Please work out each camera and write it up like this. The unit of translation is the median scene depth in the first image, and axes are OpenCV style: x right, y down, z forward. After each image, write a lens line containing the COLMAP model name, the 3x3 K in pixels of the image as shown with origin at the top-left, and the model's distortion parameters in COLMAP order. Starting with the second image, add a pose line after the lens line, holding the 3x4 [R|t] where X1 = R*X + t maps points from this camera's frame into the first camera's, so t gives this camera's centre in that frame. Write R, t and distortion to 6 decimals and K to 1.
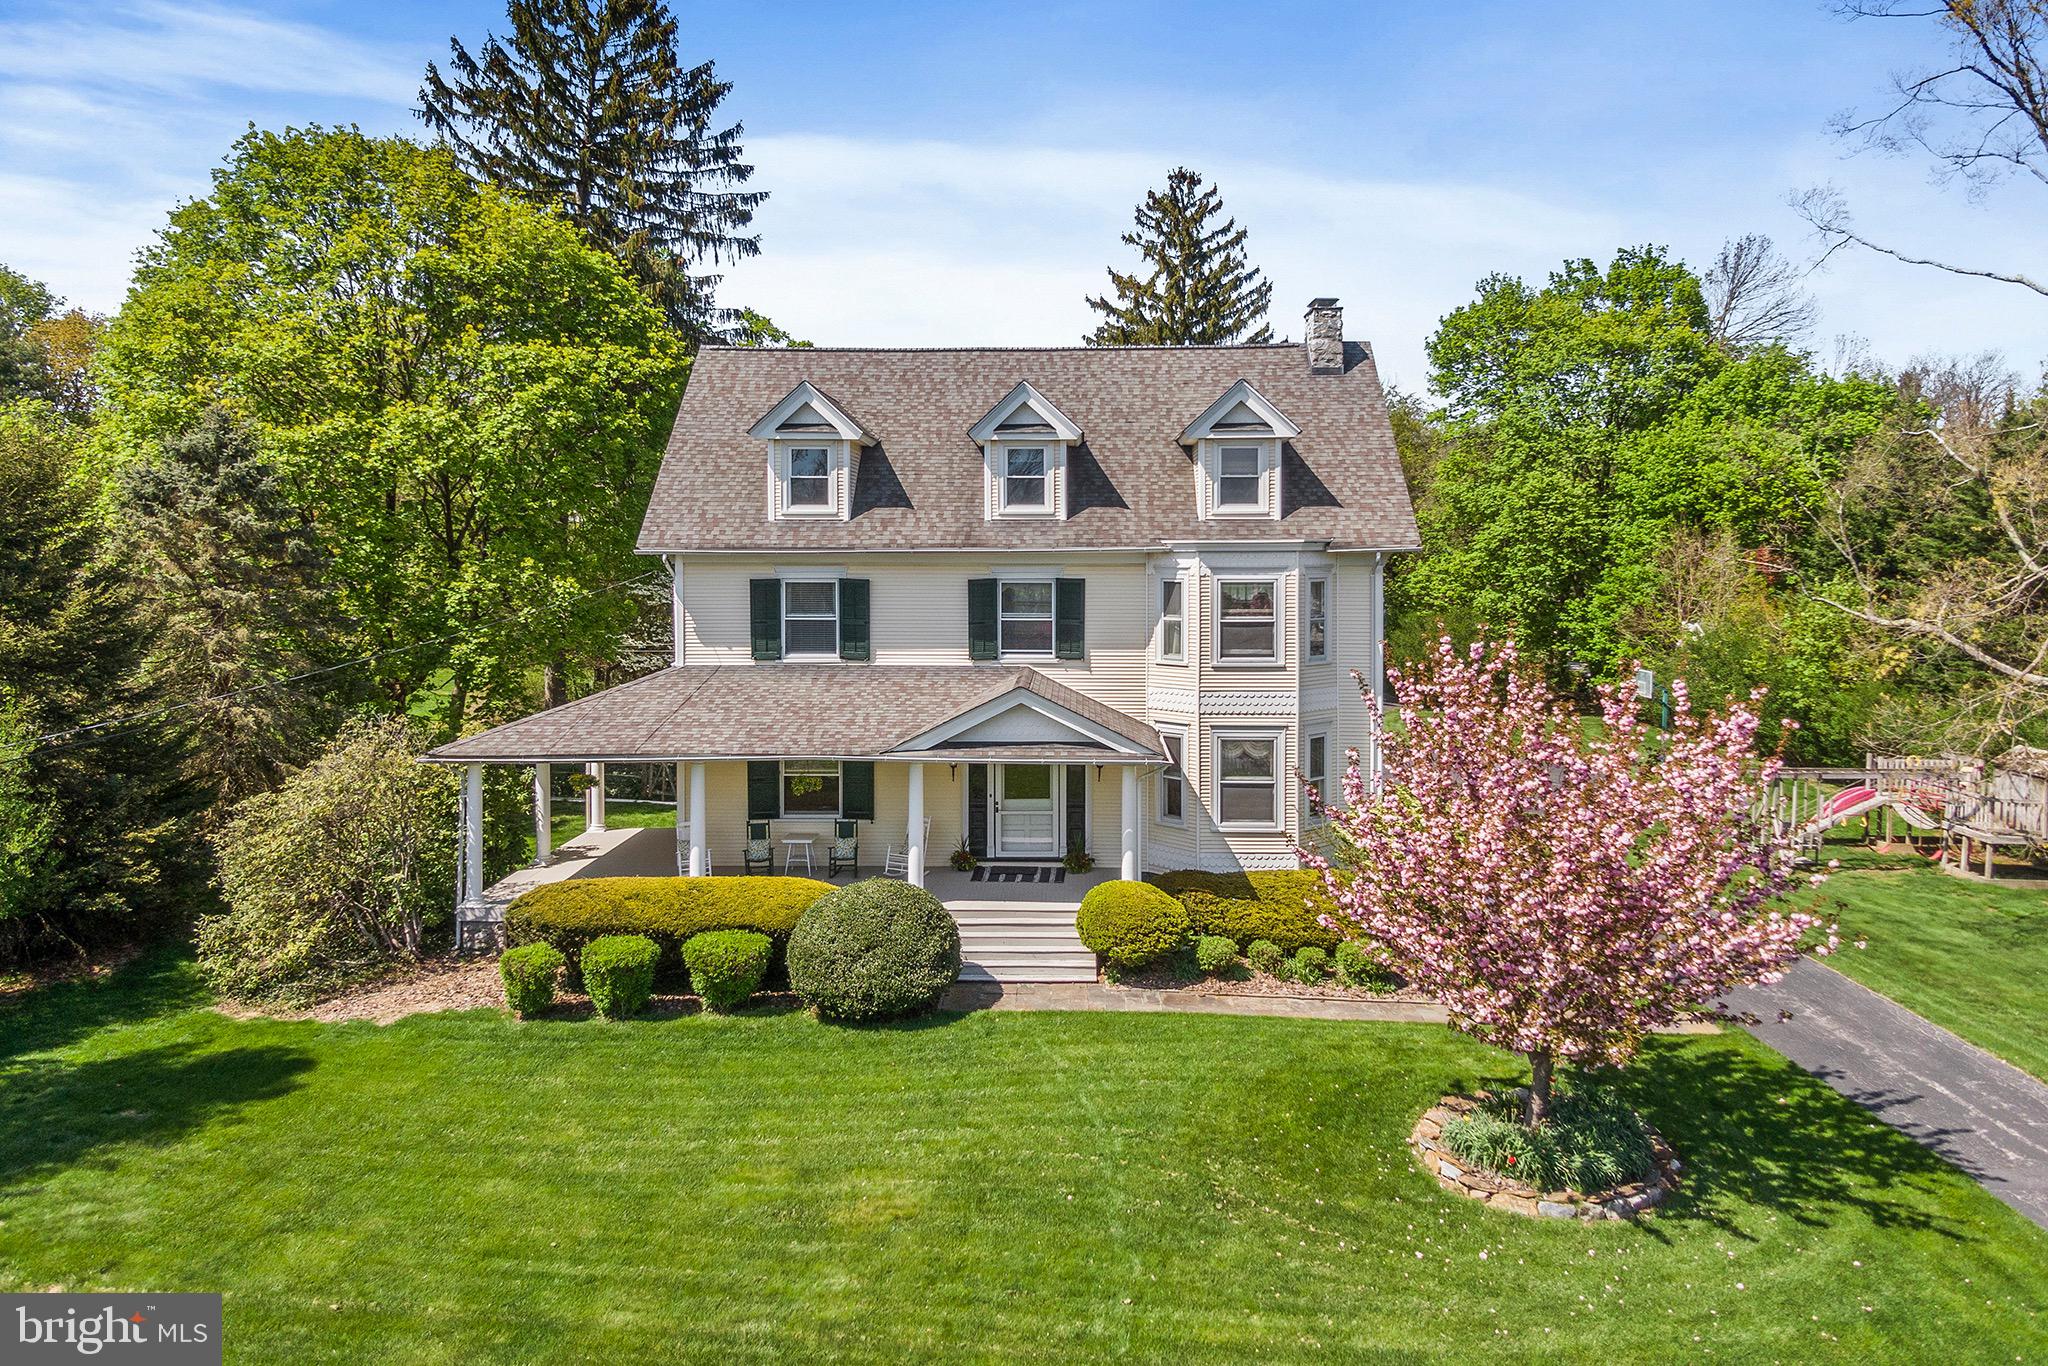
lens RADIAL K [[1433.7, 0, 1017.3], [0, 1433.7, 673.1], [0, 0, 1]] dist [0.002041, -0.004845]
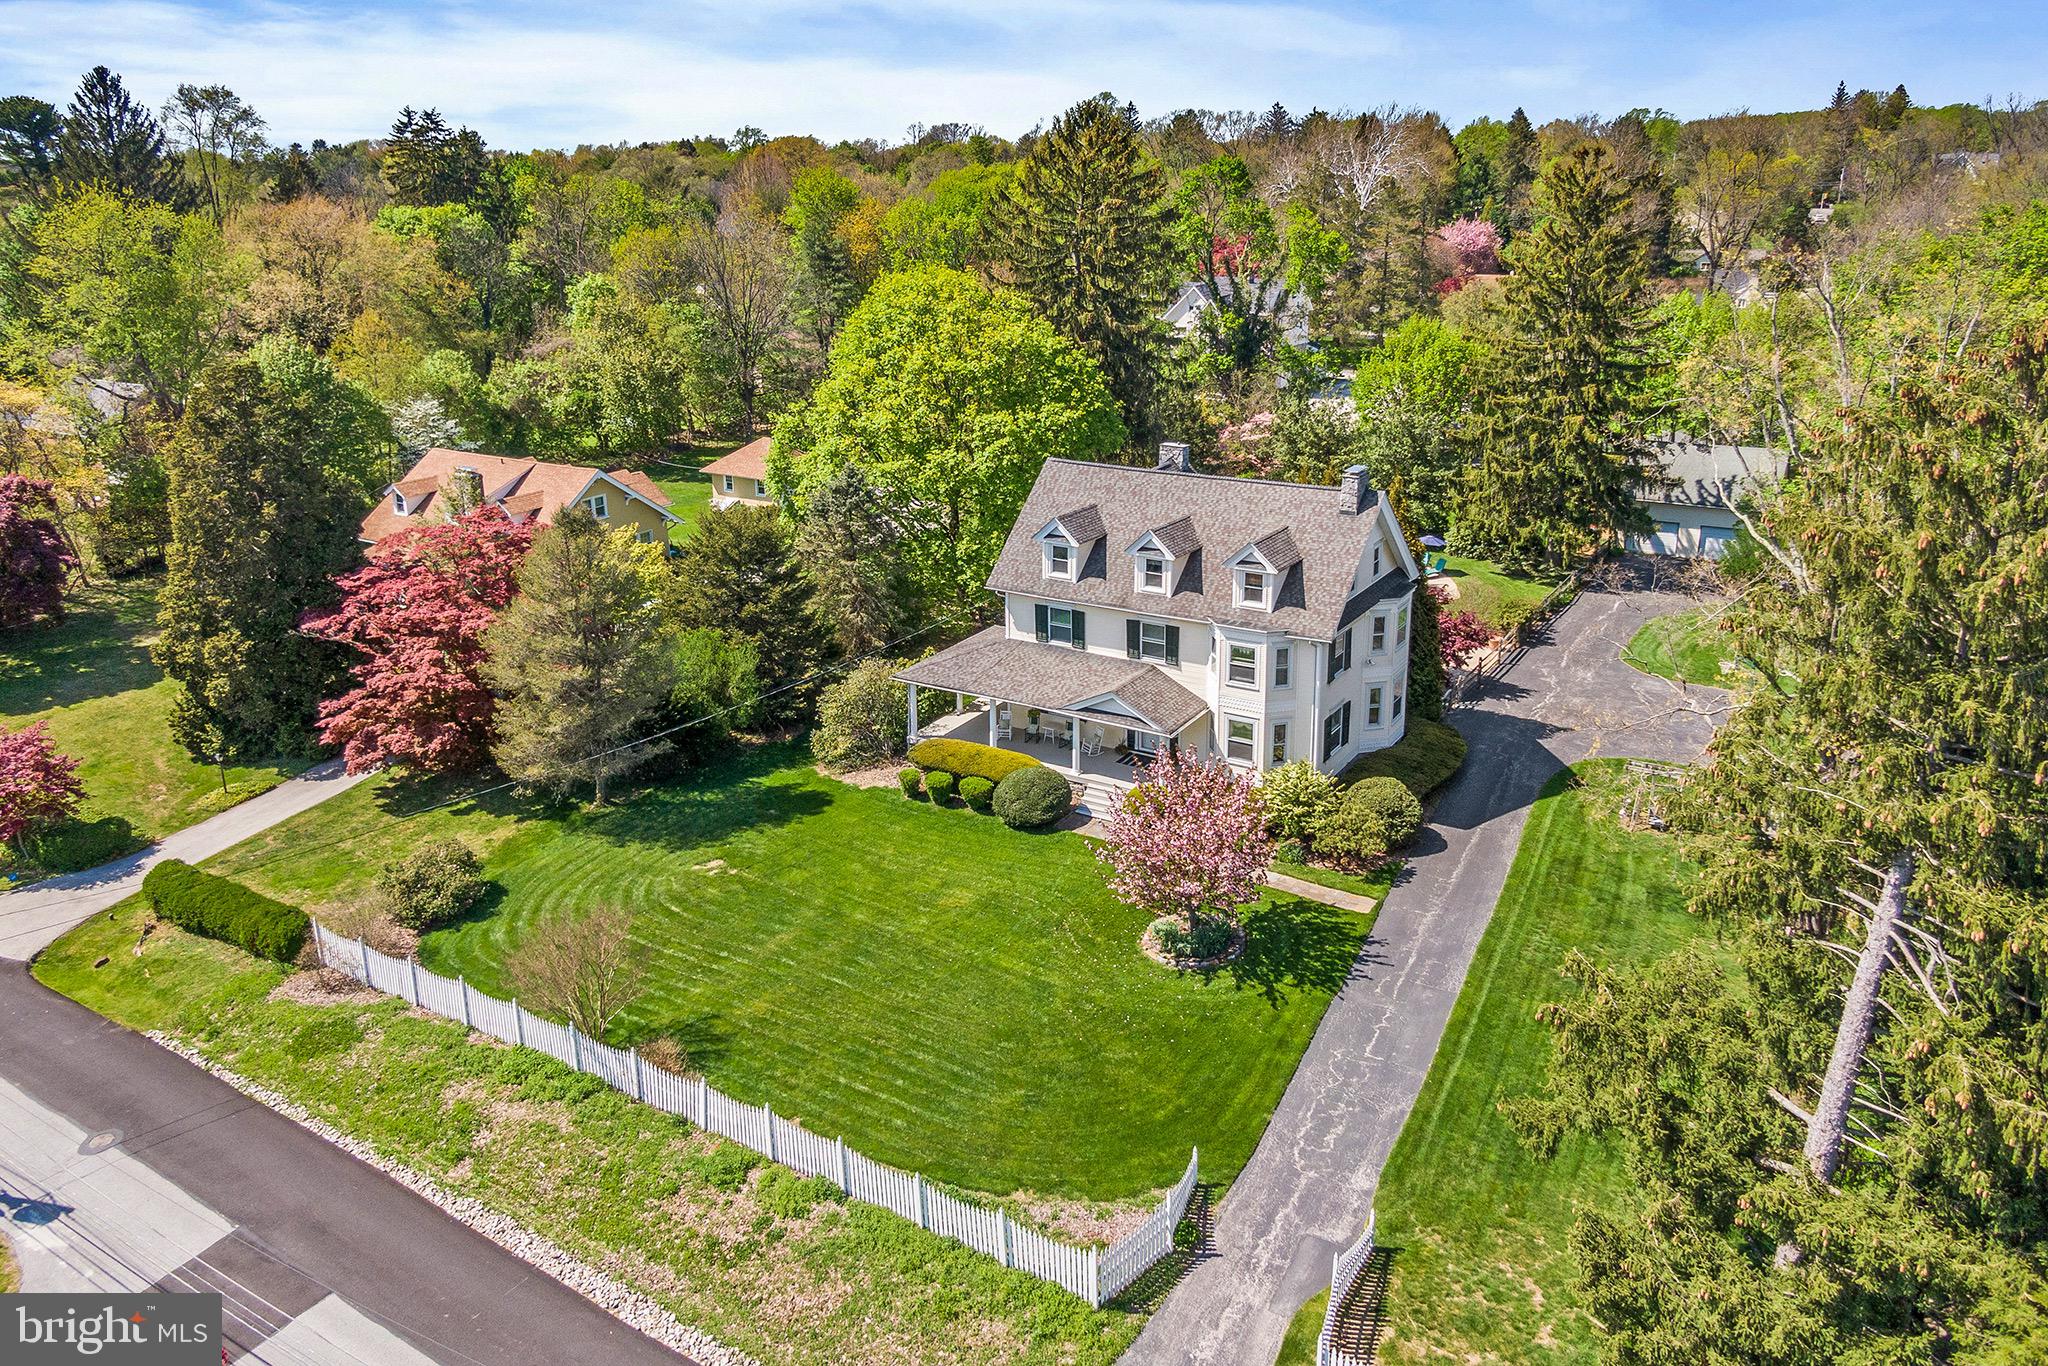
lens RADIAL K [[1433.7, 0, 1027.3], [0, 1433.7, 685.9], [0, 0, 1]] dist [0.002041, -0.004845]
pose [[0.859070, 0.162151, -0.485495, 0.862019], [-0.023592, 0.960031, 0.278896, -0.547620], [0.511314, -0.228138, 0.828560, -0.791310]]
